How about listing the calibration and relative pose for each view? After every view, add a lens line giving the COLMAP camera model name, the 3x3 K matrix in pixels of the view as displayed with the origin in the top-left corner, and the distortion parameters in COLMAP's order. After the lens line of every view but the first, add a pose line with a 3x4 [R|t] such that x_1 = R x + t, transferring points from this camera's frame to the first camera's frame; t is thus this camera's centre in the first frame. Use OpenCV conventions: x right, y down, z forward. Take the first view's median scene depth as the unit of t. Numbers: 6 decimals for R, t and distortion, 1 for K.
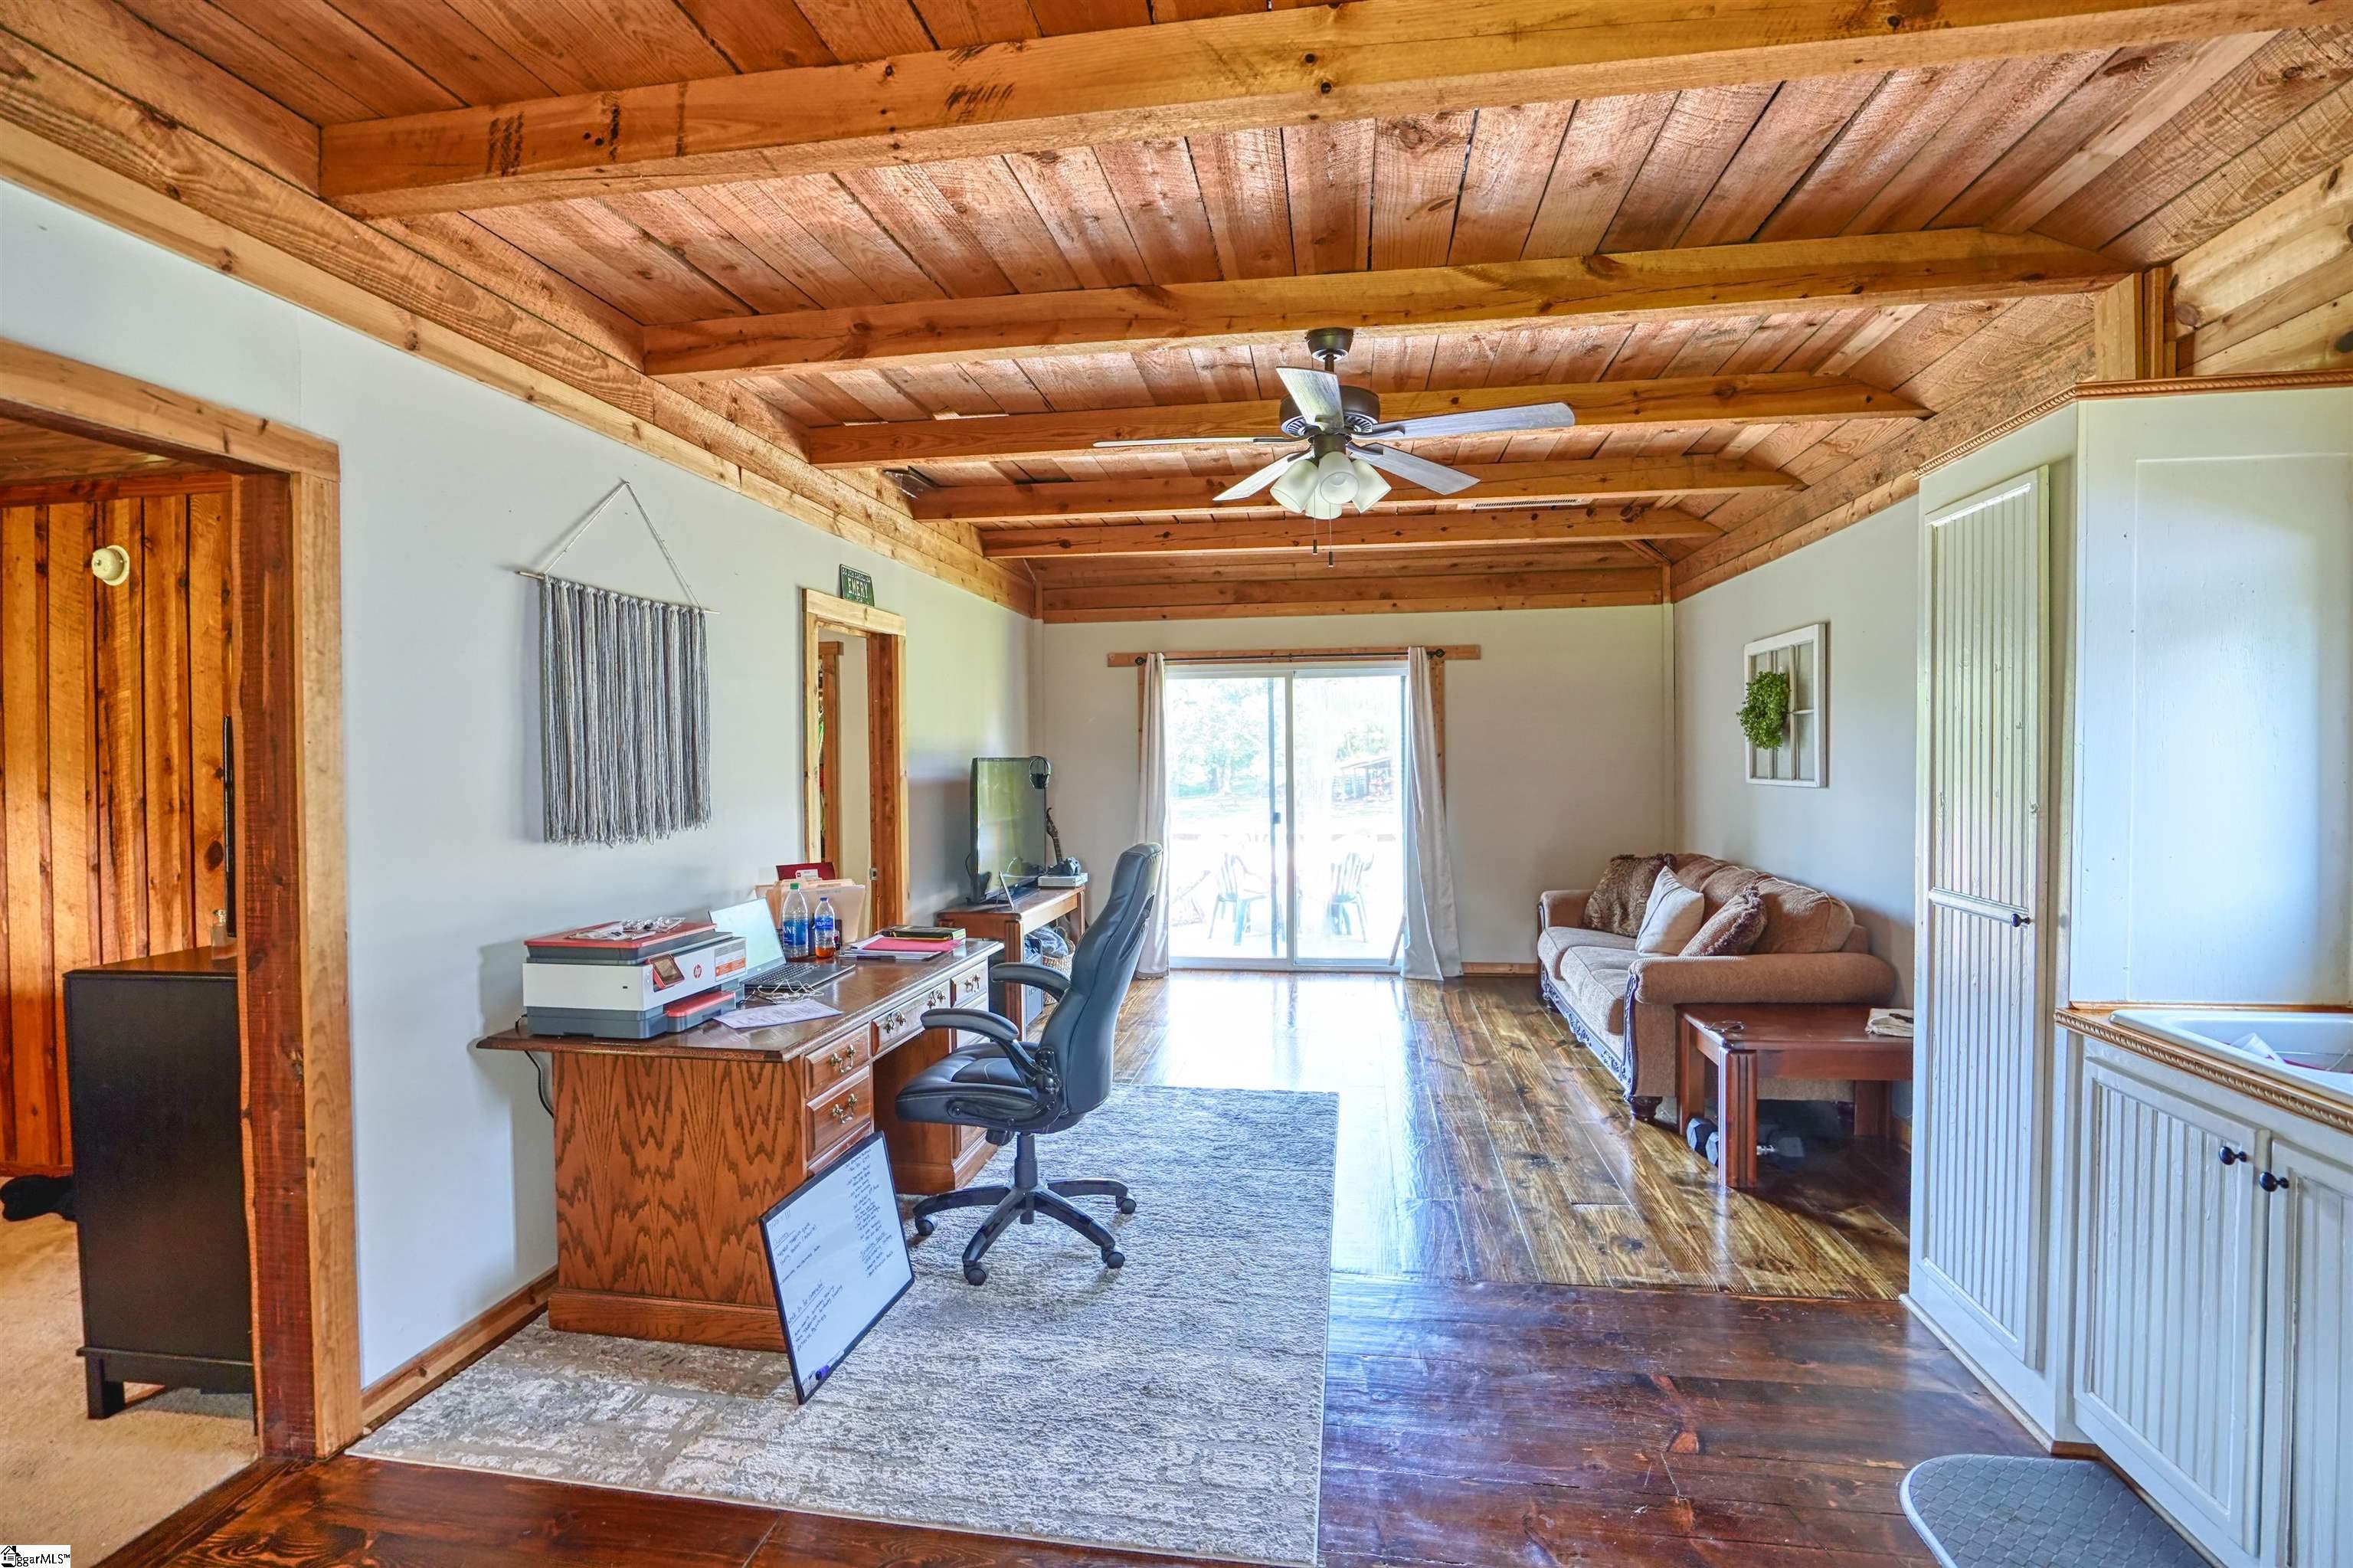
lens RADIAL K [[1079.9, 0, 1161.1], [0, 1079.9, 784.3], [0, 0, 1]] dist [-0.055975, 0.018175]
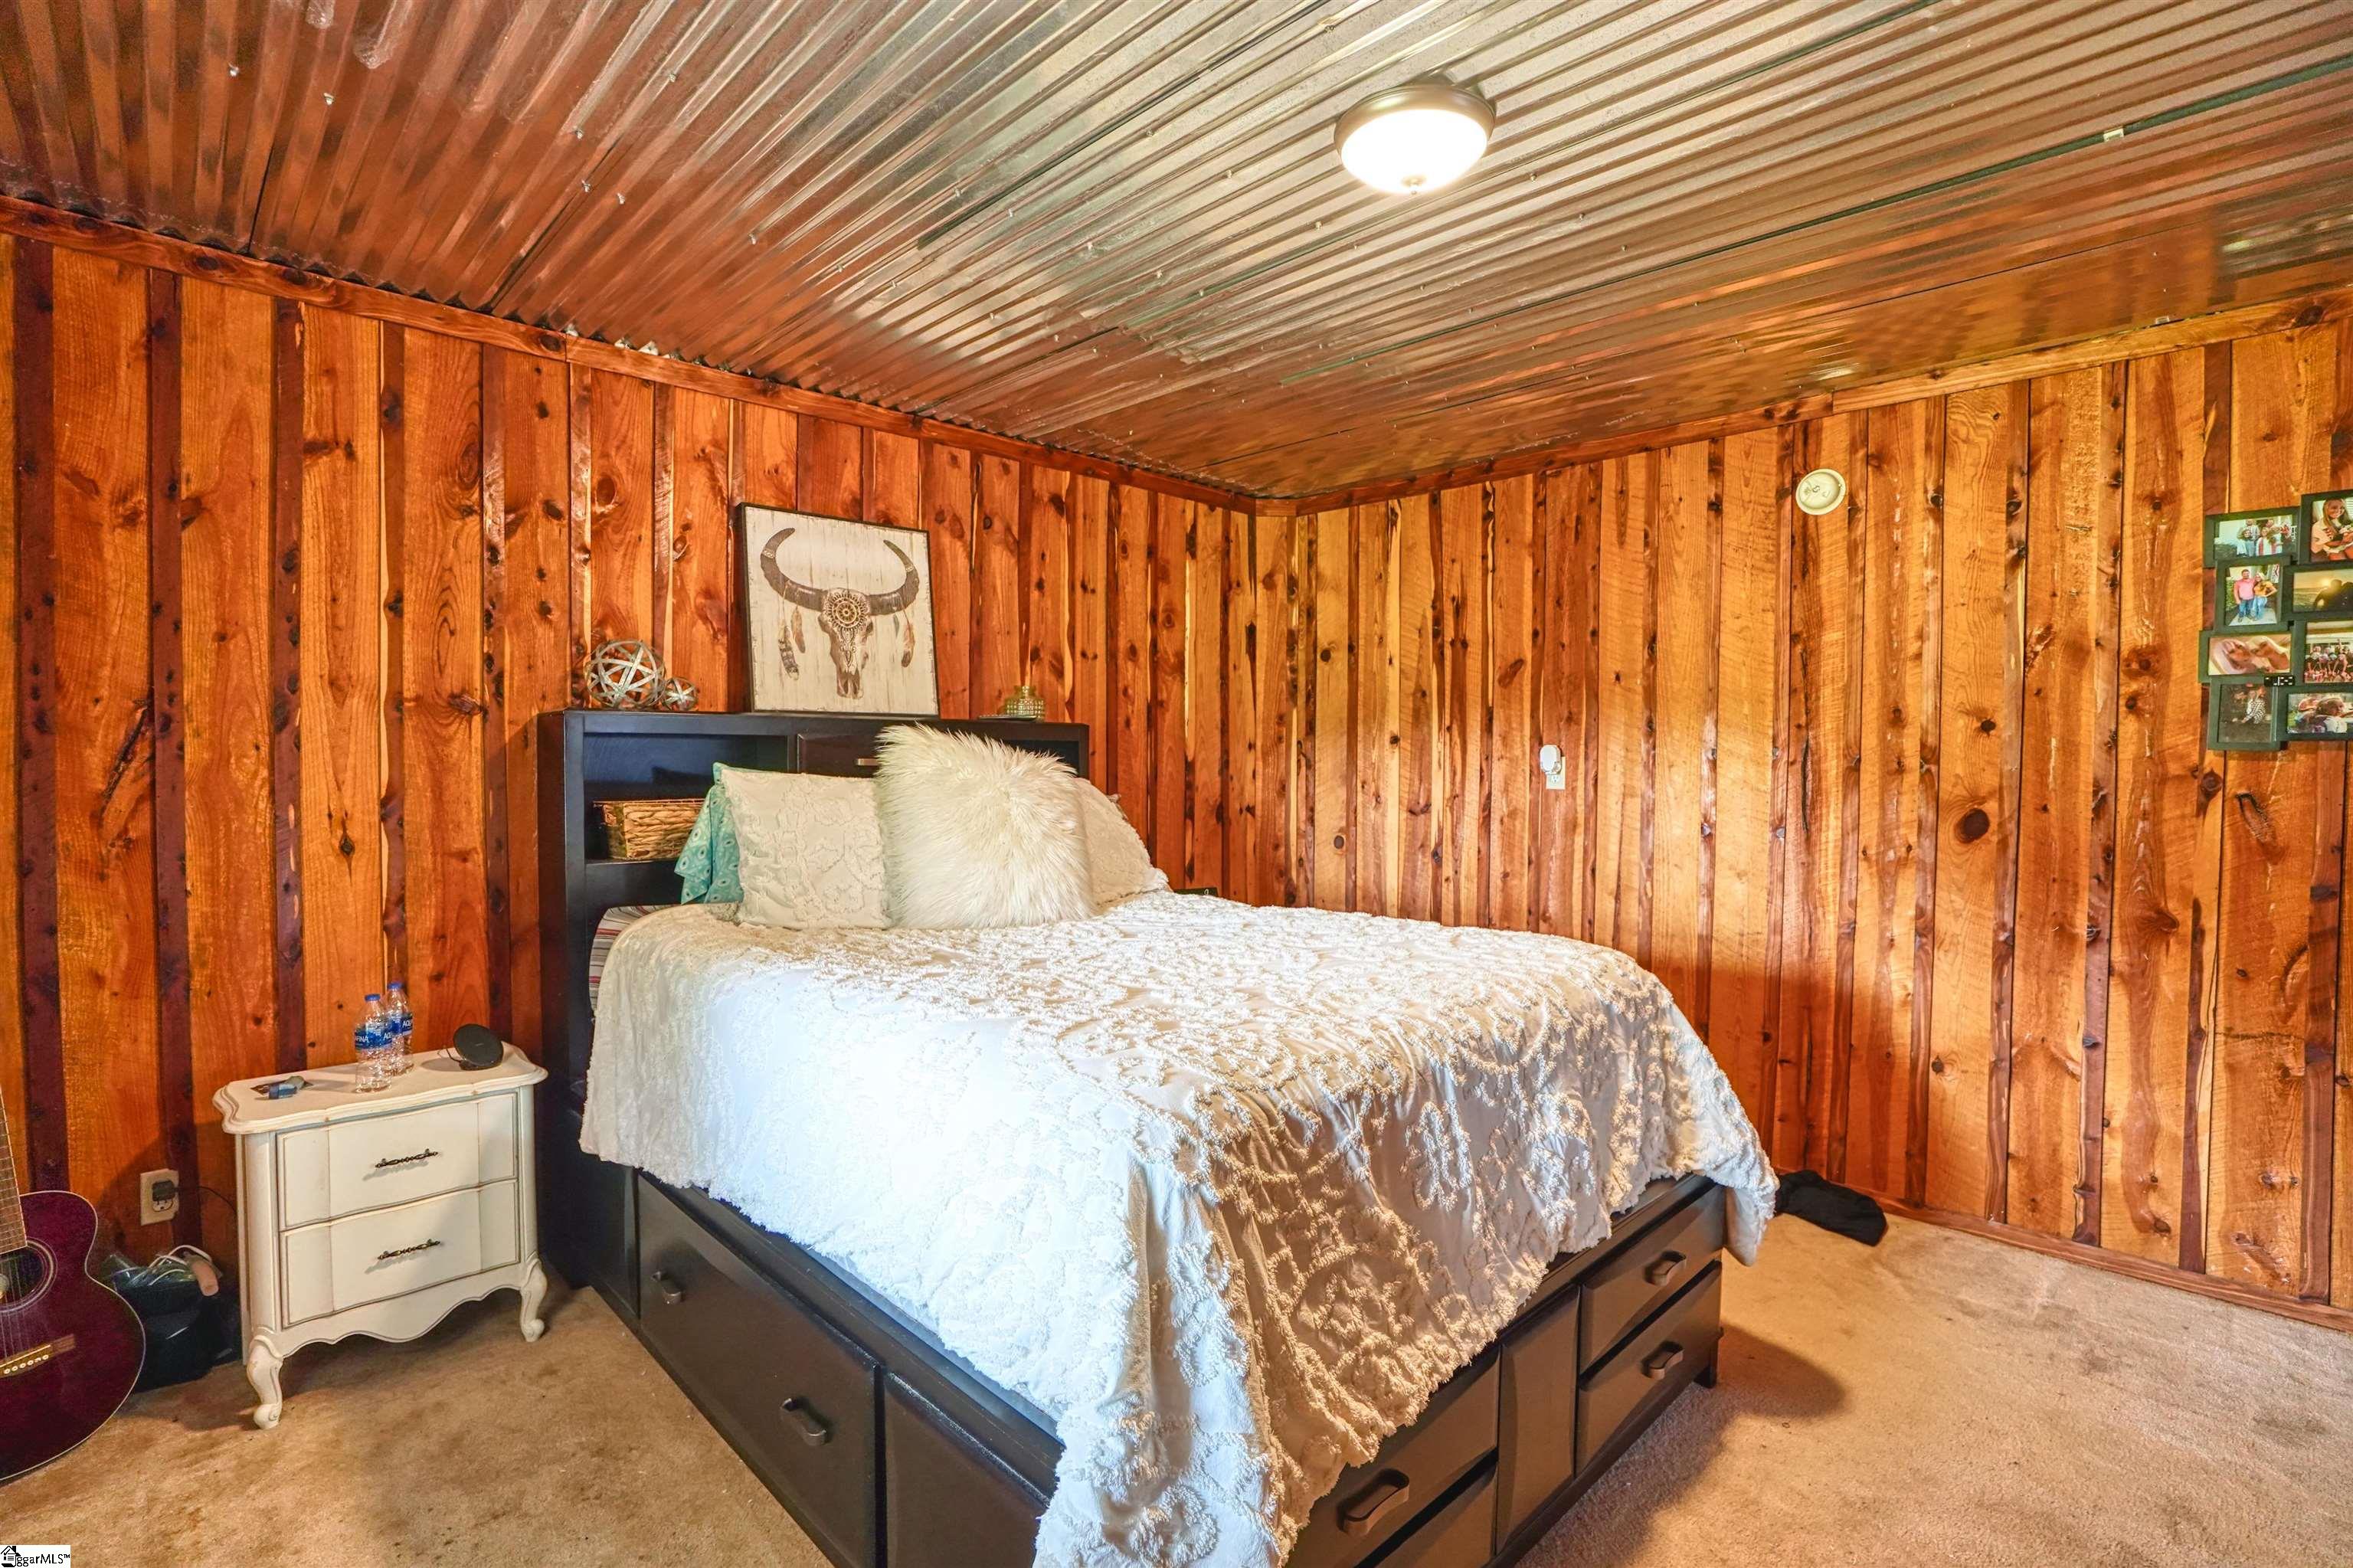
lens RADIAL K [[1079.9, 0, 1161.1], [0, 1079.9, 784.3], [0, 0, 1]] dist [-0.055975, 0.018175]
pose [[0.797888, 0.031677, -0.601972, -1.123521], [-0.029295, 0.999476, 0.013765, 0.051819], [0.602093, 0.006652, 0.798398, -0.066850]]
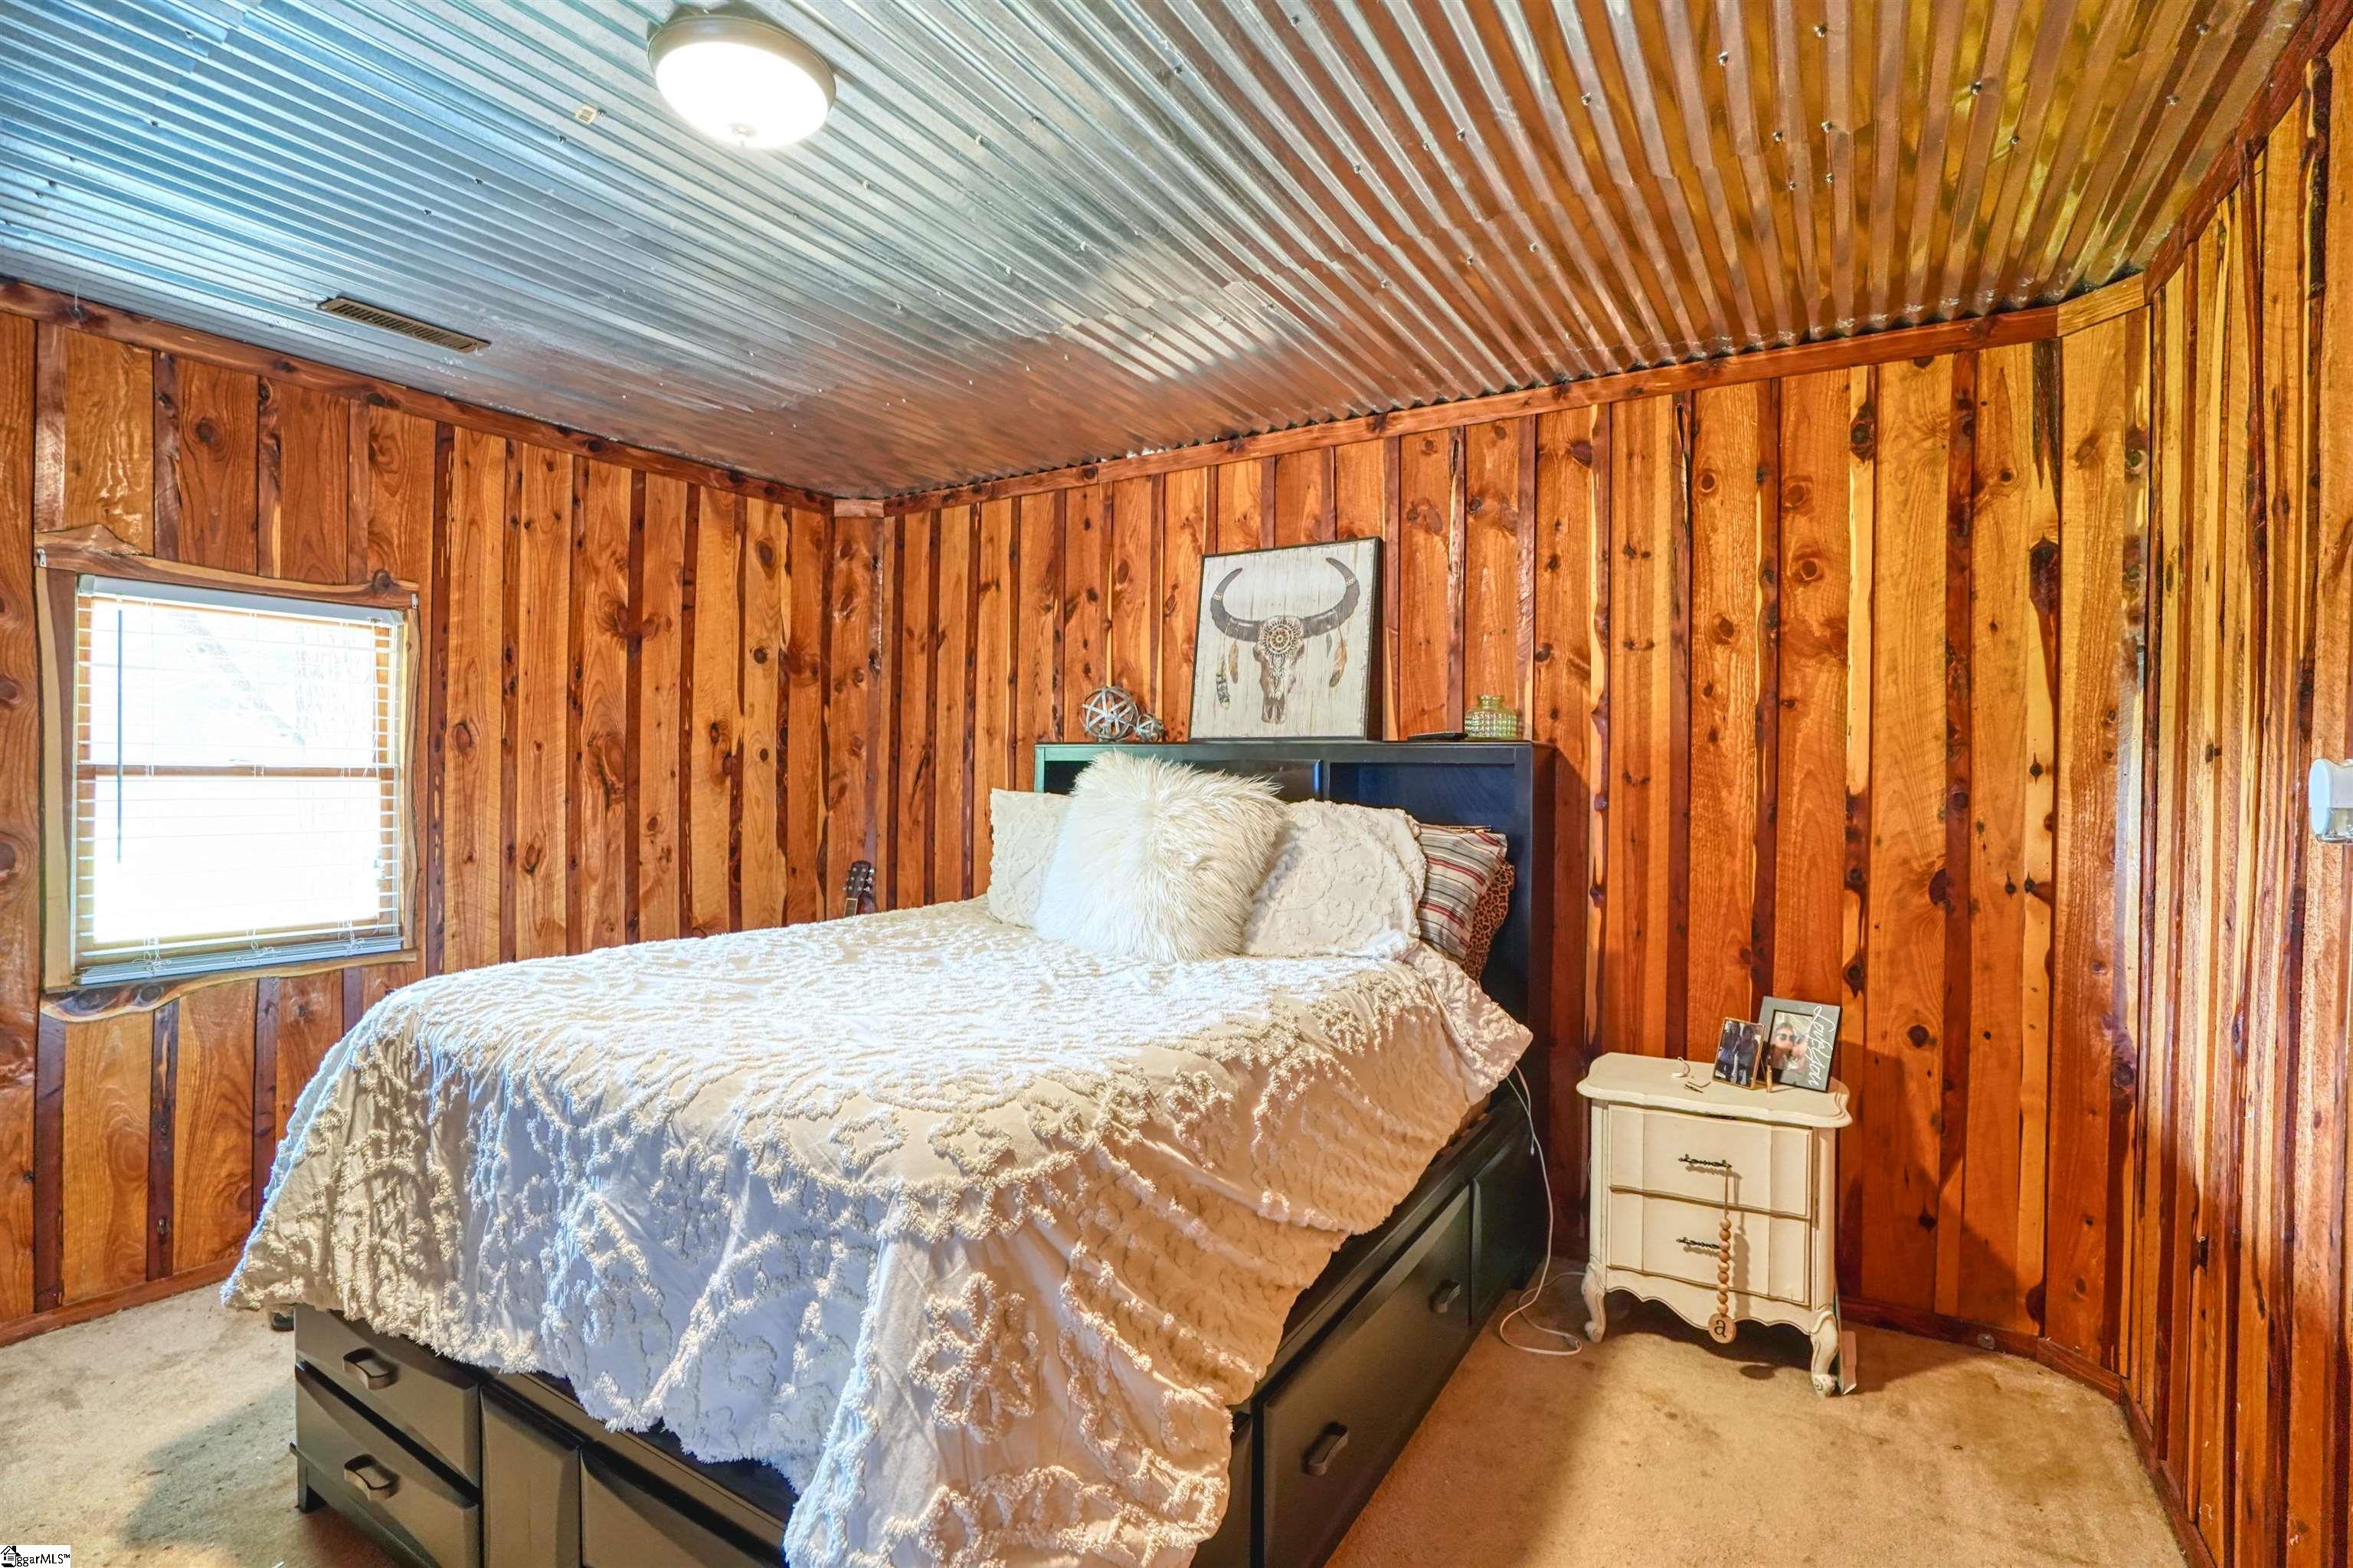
lens RADIAL K [[1103.9, 0, 1205.8], [0, 1103.9, 777.0], [0, 0, 1]] dist [-0.058104, 0.019477]
pose [[-0.365711, 0.010062, -0.930674, -0.948409], [-0.029688, 0.999307, 0.022470, 0.019878], [0.930255, 0.035847, -0.365159, 0.985785]]
